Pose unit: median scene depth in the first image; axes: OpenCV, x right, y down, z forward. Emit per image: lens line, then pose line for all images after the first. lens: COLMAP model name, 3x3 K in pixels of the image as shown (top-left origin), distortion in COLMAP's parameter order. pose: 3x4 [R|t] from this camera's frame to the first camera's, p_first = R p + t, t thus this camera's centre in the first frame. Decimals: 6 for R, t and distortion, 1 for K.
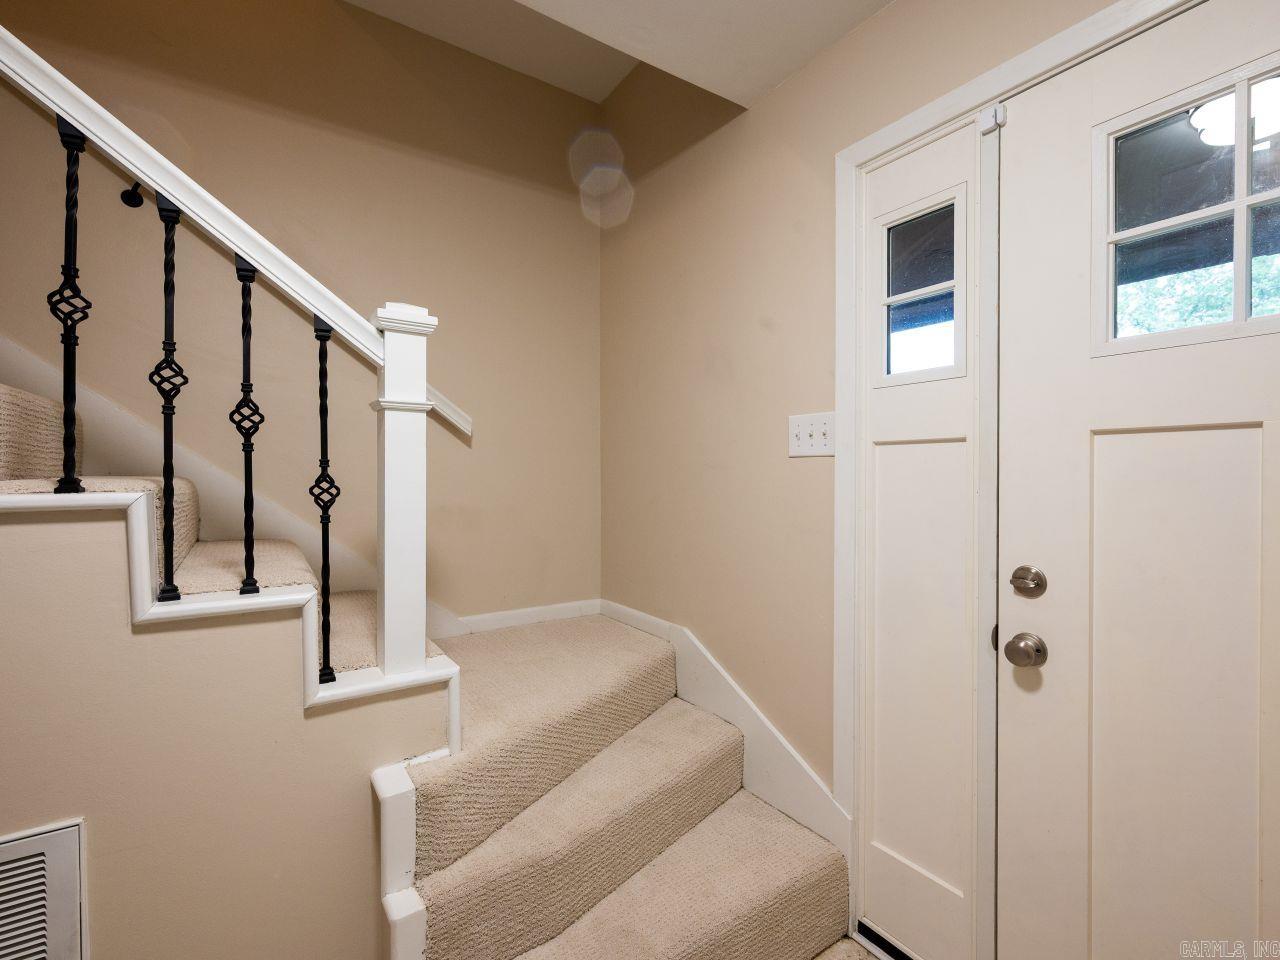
lens RADIAL K [[597.5, 0, 636.3], [0, 597.5, 475.9], [0, 0, 1]] dist [-0.000029, -0.000477]
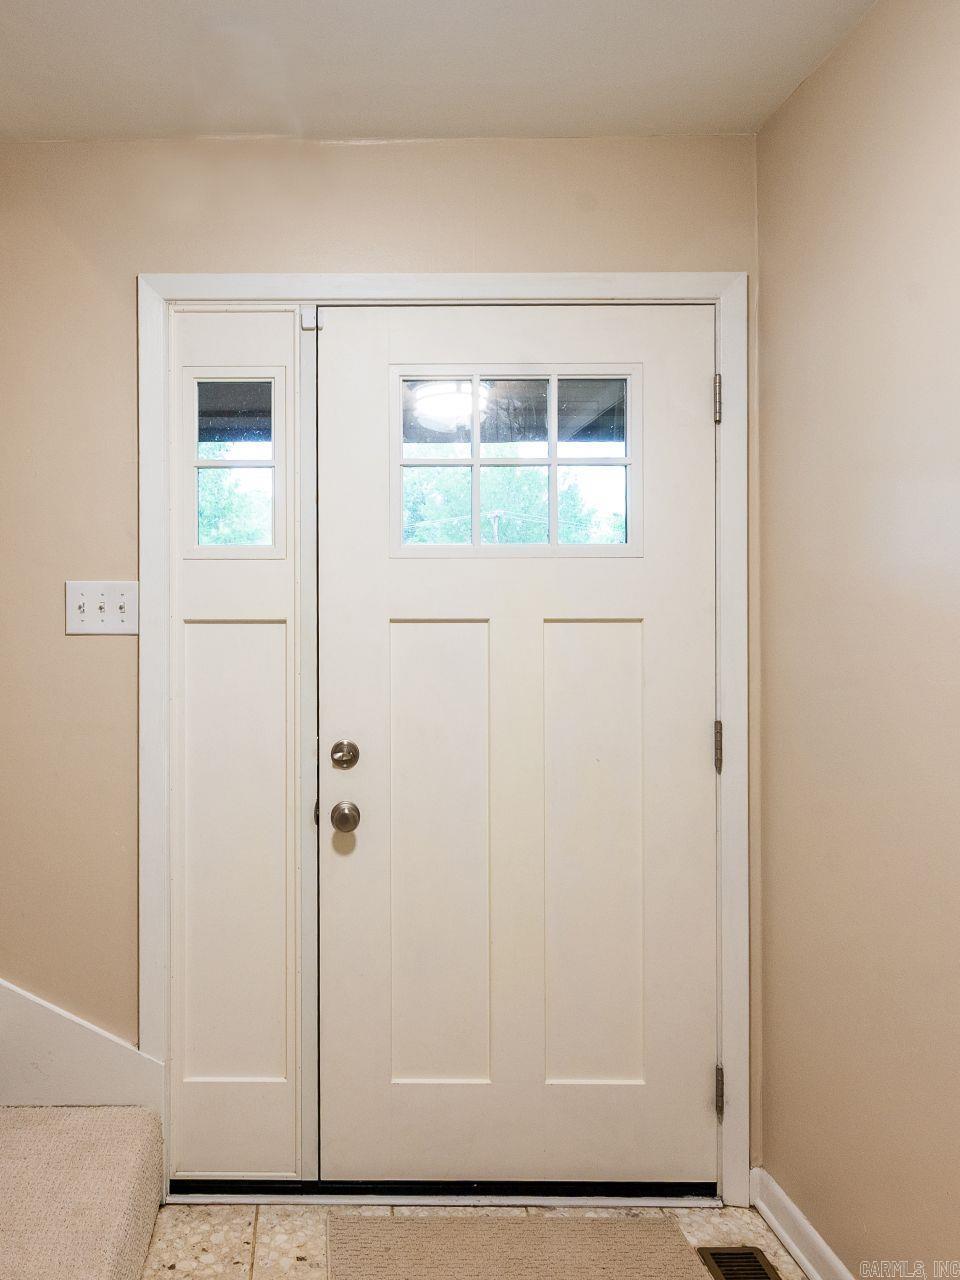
lens RADIAL K [[597.5, 0, 479.9], [0, 597.5, 645.2], [0, 0, 1]] dist [-0.000029, -0.000477]
pose [[0.548092, 0.010913, 0.836347, -0.112889], [0.006524, 0.999829, -0.017322, -0.001371], [-0.836393, 0.014951, 0.547927, 0.174112]]
